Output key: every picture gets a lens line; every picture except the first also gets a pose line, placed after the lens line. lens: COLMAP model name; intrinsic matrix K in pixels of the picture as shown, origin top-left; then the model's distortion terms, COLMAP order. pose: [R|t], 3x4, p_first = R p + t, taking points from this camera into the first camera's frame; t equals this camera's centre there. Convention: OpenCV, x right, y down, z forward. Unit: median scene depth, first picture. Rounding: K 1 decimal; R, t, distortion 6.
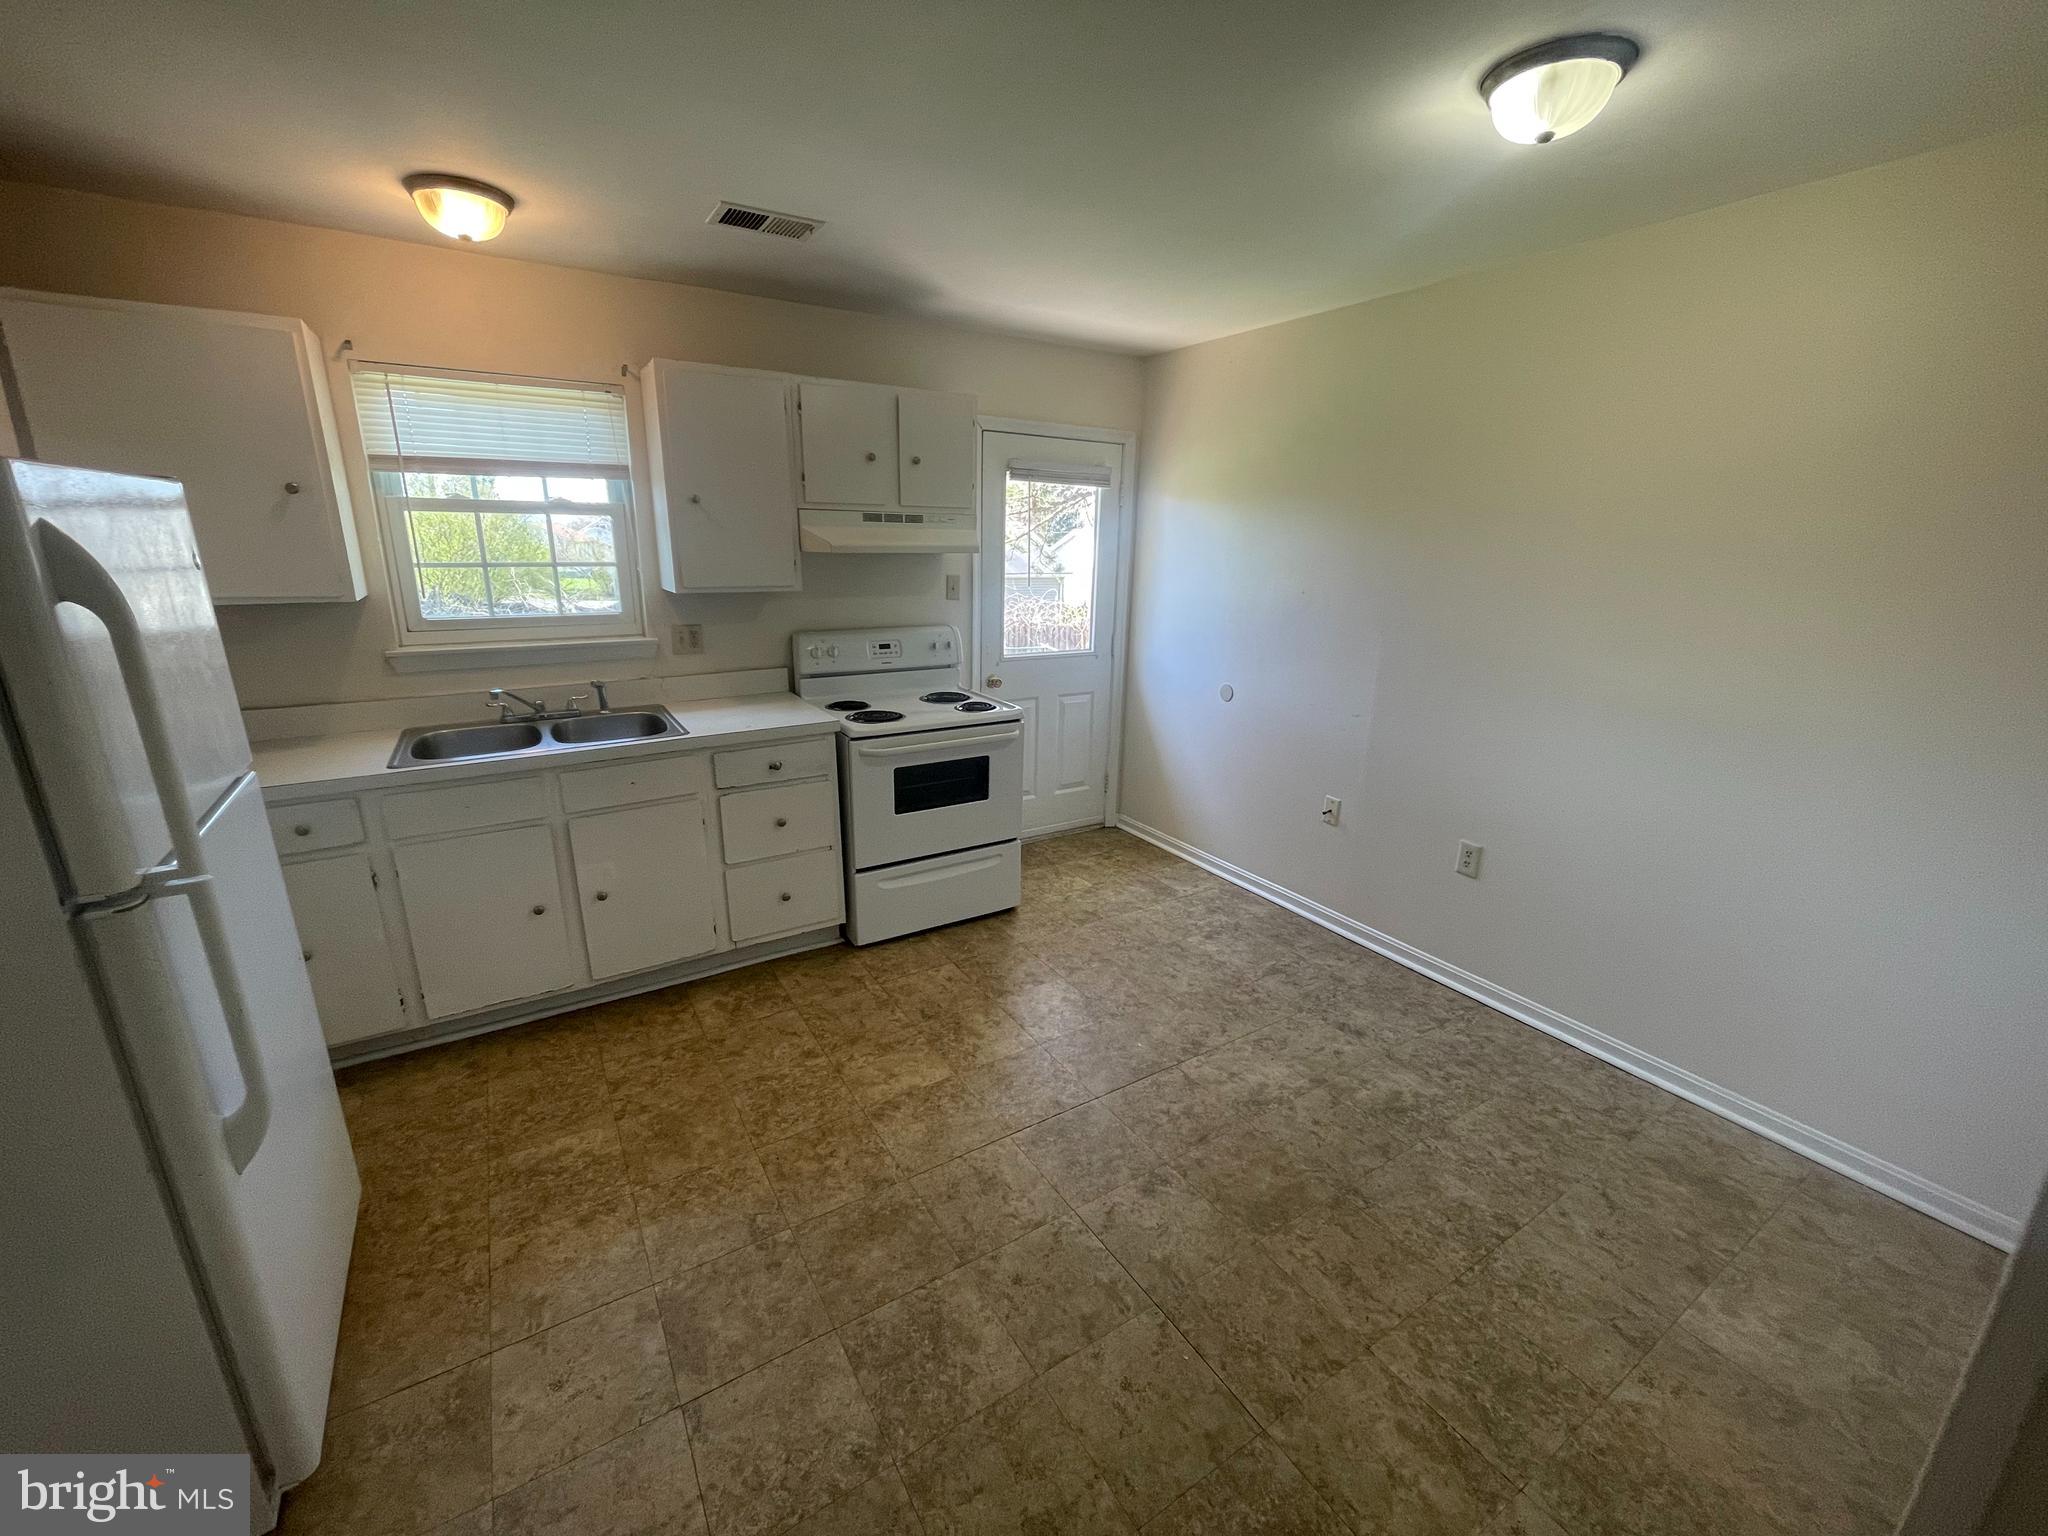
lens RADIAL K [[832.8, 0, 1016.3], [0, 832.8, 767.5], [0, 0, 1]] dist [-0.000263, 0.000251]
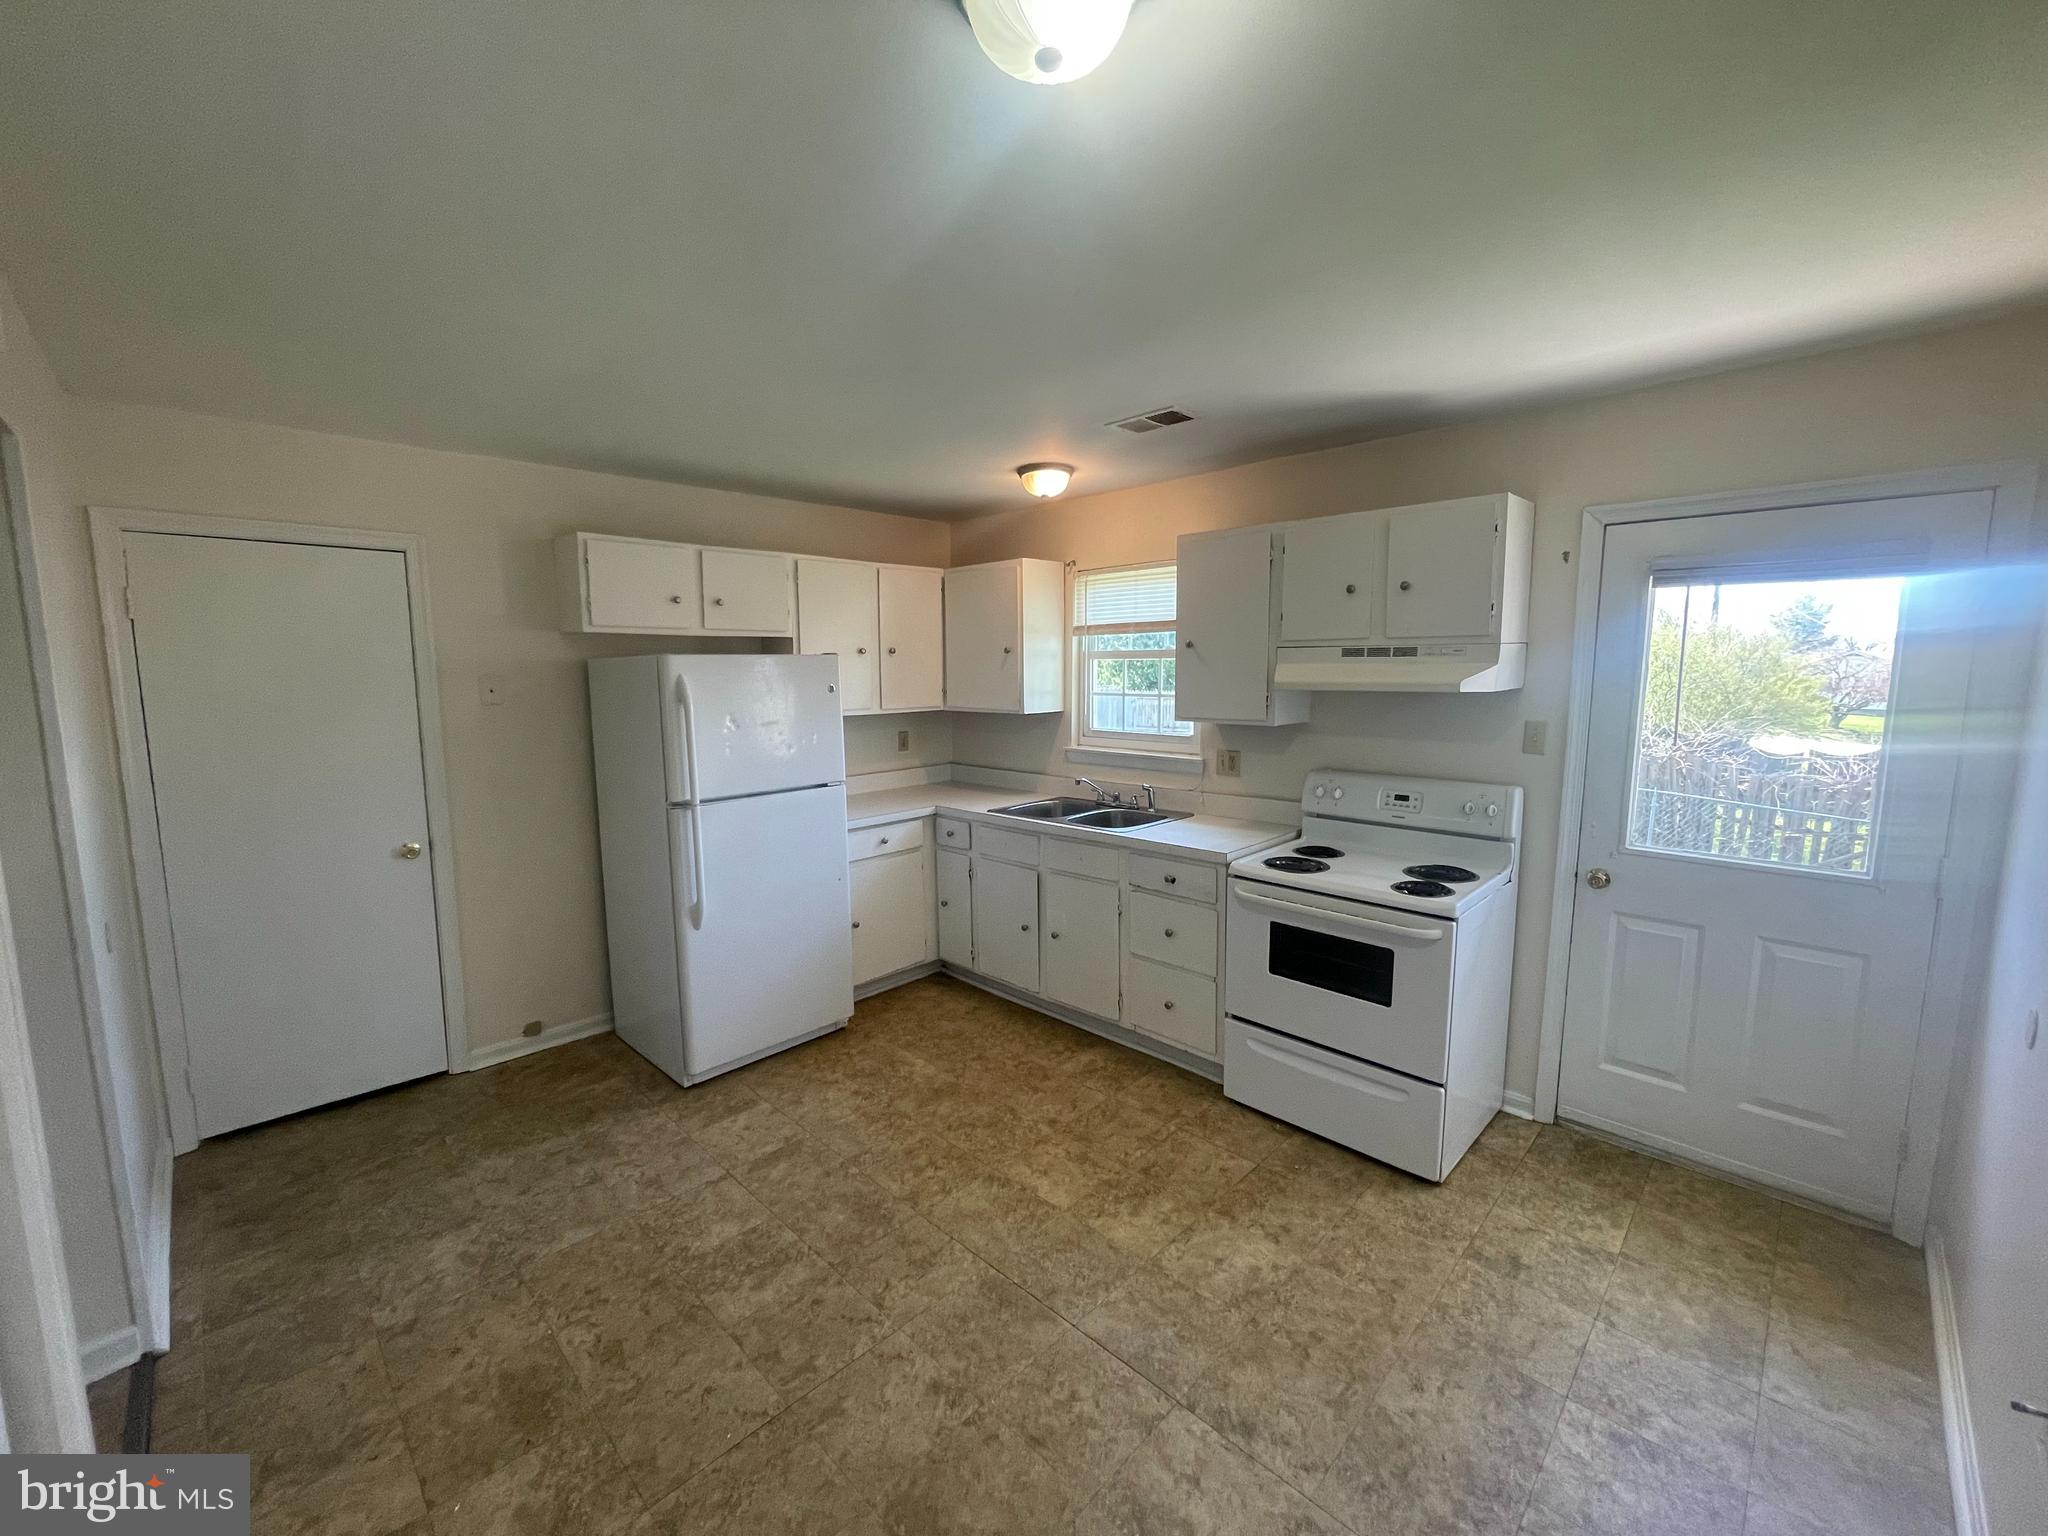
lens RADIAL K [[832.8, 0, 1015.6], [0, 832.8, 768.4], [0, 0, 1]] dist [-0.000263, 0.000251]
pose [[0.220839, 0.102641, -0.969894, 0.707199], [-0.254686, 0.966011, 0.044240, -0.138872], [0.941470, 0.237249, 0.239474, 0.519716]]
